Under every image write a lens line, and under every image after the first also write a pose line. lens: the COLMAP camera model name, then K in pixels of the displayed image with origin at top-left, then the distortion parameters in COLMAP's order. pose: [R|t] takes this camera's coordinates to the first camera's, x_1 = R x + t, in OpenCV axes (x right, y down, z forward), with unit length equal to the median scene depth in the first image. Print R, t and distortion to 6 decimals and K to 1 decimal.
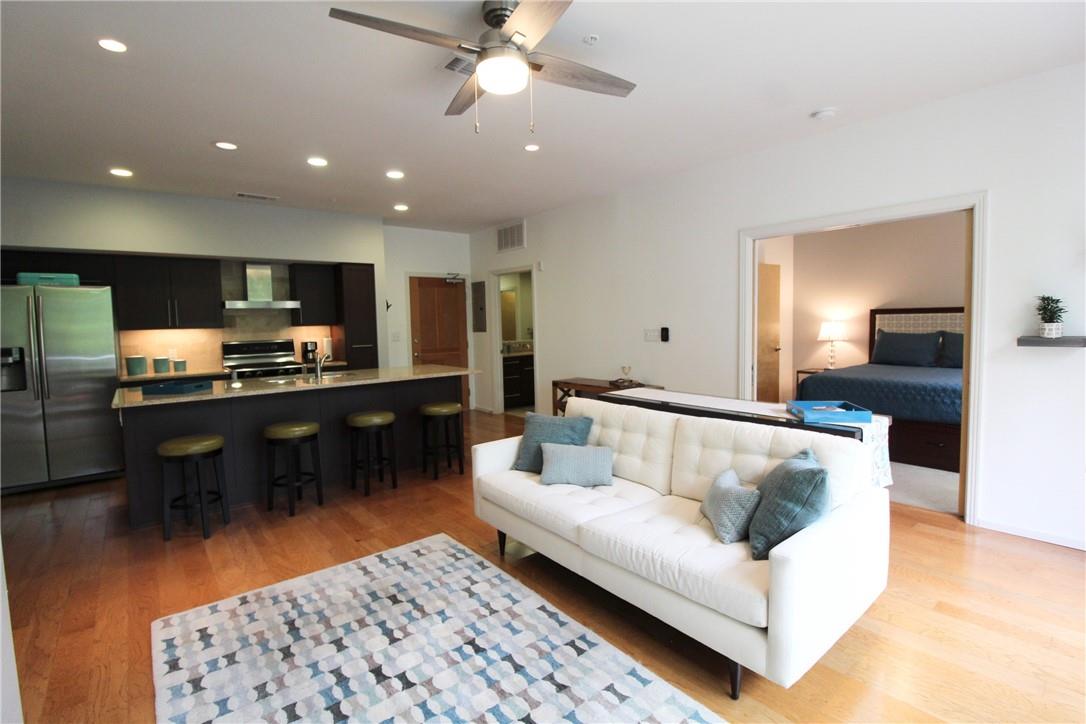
lens RADIAL K [[503.4, 0, 545.6], [0, 503.4, 352.1], [0, 0, 1]] dist [-0.000244, -0.013389]
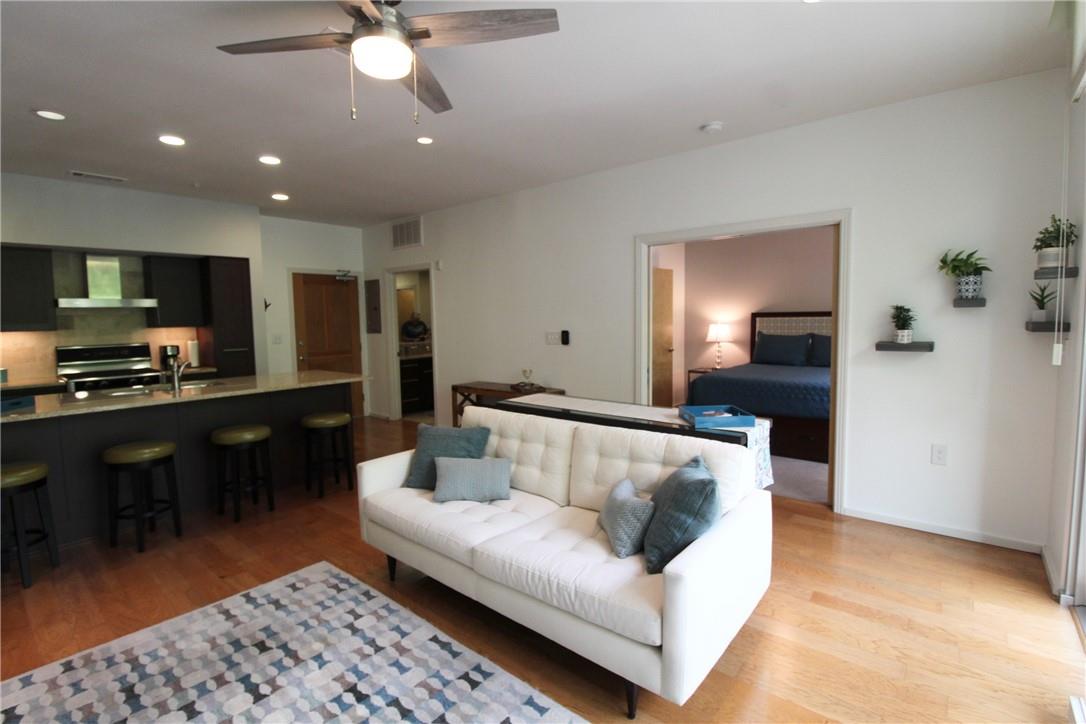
lens RADIAL K [[502.8, 0, 546.7], [0, 502.8, 353.2], [0, 0, 1]] dist [-0.000304, -0.012474]
pose [[0.982120, -0.008044, 0.188085, 0.022881], [0.006841, 0.999952, 0.007046, -0.019424], [-0.188133, -0.005633, 0.982127, 0.045532]]
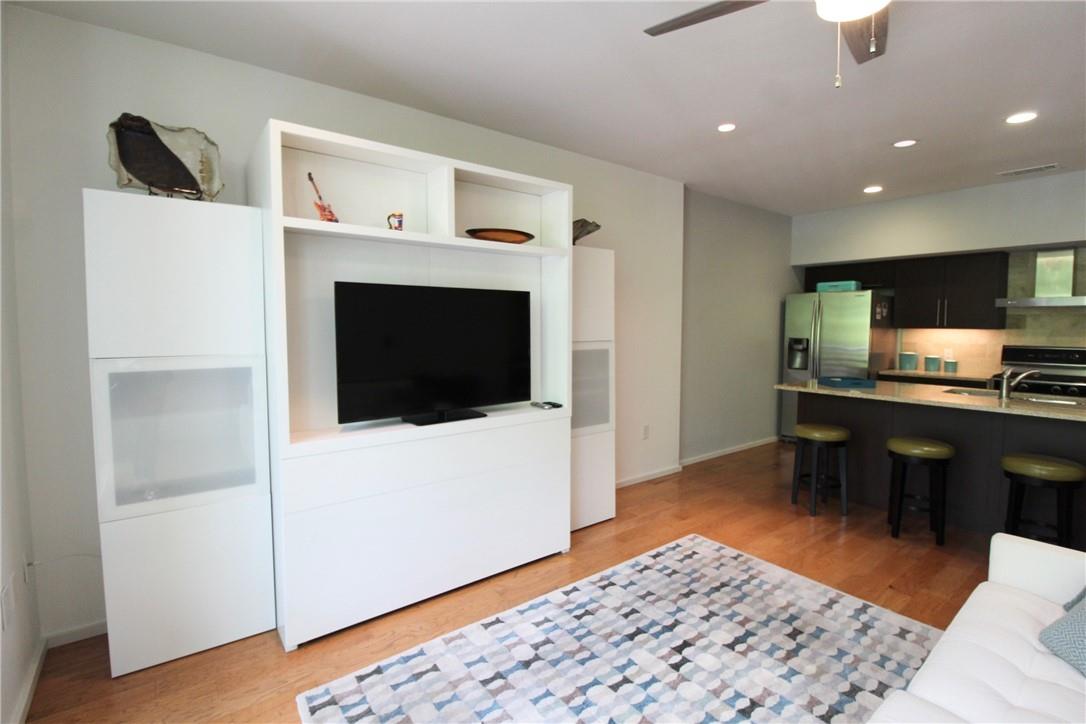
lens RADIAL K [[502.8, 0, 546.7], [0, 502.8, 353.2], [0, 0, 1]] dist [-0.000304, -0.012474]
pose [[-0.029282, 0.080565, -0.996319, 0.496839], [-0.063537, 0.994581, 0.082292, -0.054803], [0.997550, 0.065713, -0.024004, 0.457866]]
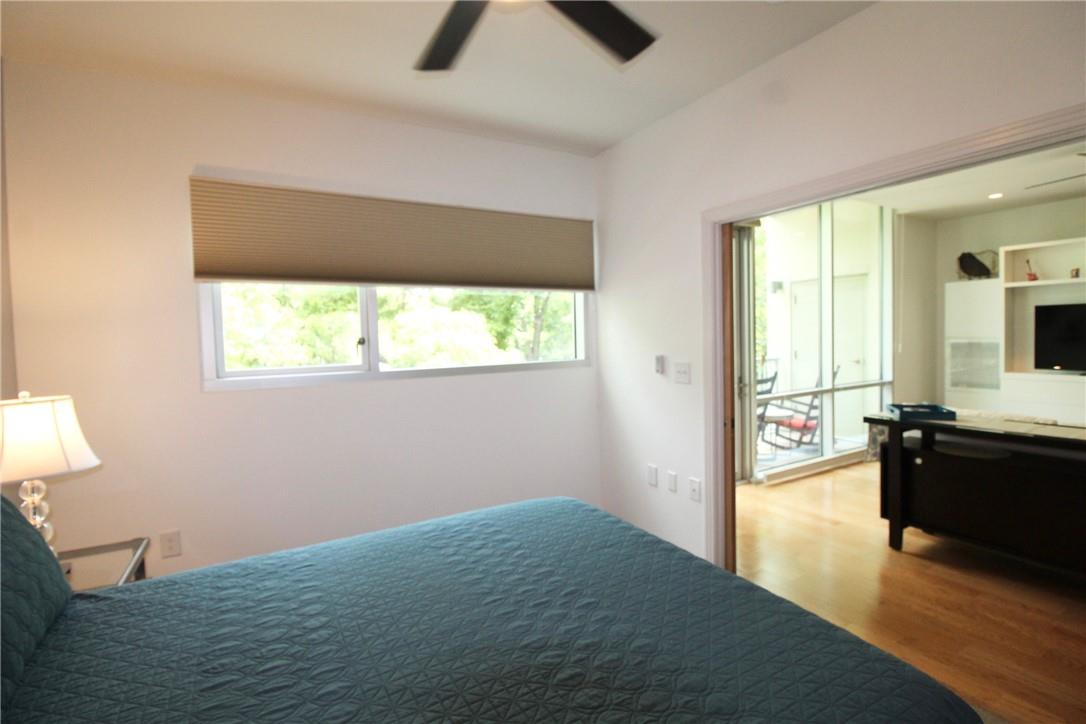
lens RADIAL K [[511.7, 0, 544.8], [0, 511.7, 353.5], [0, 0, 1]] dist [0.000893, -0.012978]
pose [[-0.985519, 0.042035, 0.164271, 1.136667], [0.058314, 0.993714, 0.095563, -0.185322], [-0.159222, 0.103759, -0.981775, 2.152101]]
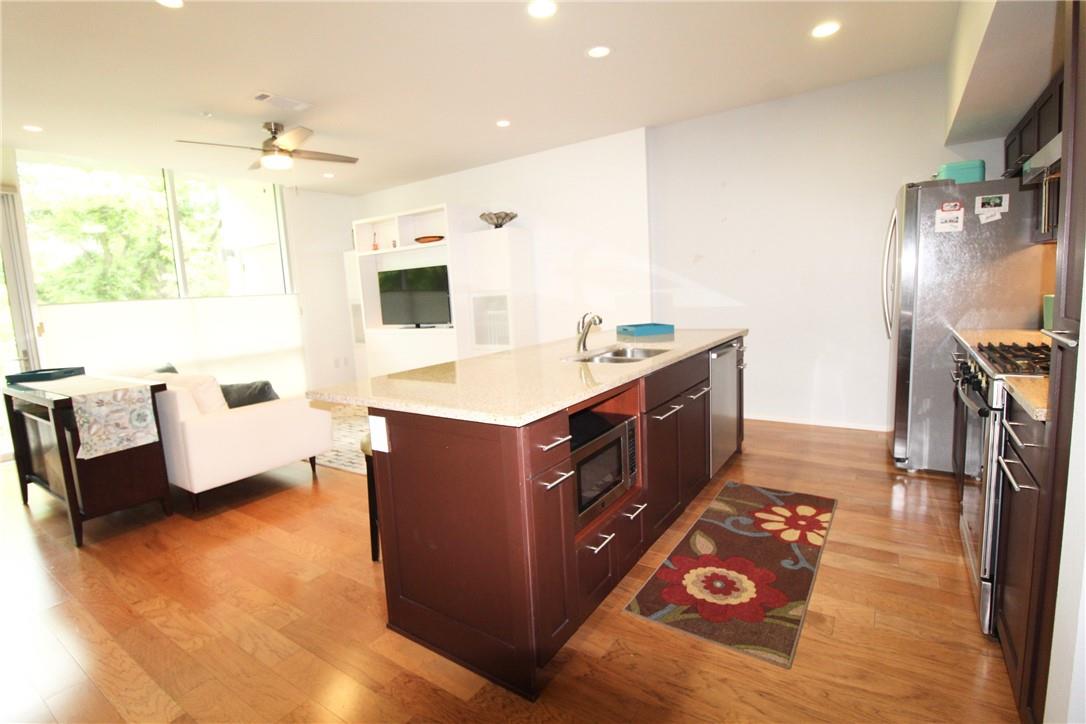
lens RADIAL K [[511.7, 0, 544.8], [0, 511.7, 353.5], [0, 0, 1]] dist [0.000893, -0.012978]
pose [[-0.956187, 0.108231, -0.272014, -0.332907], [0.057844, 0.980681, 0.186868, -0.104733], [0.286984, 0.162946, -0.943975, 2.397485]]
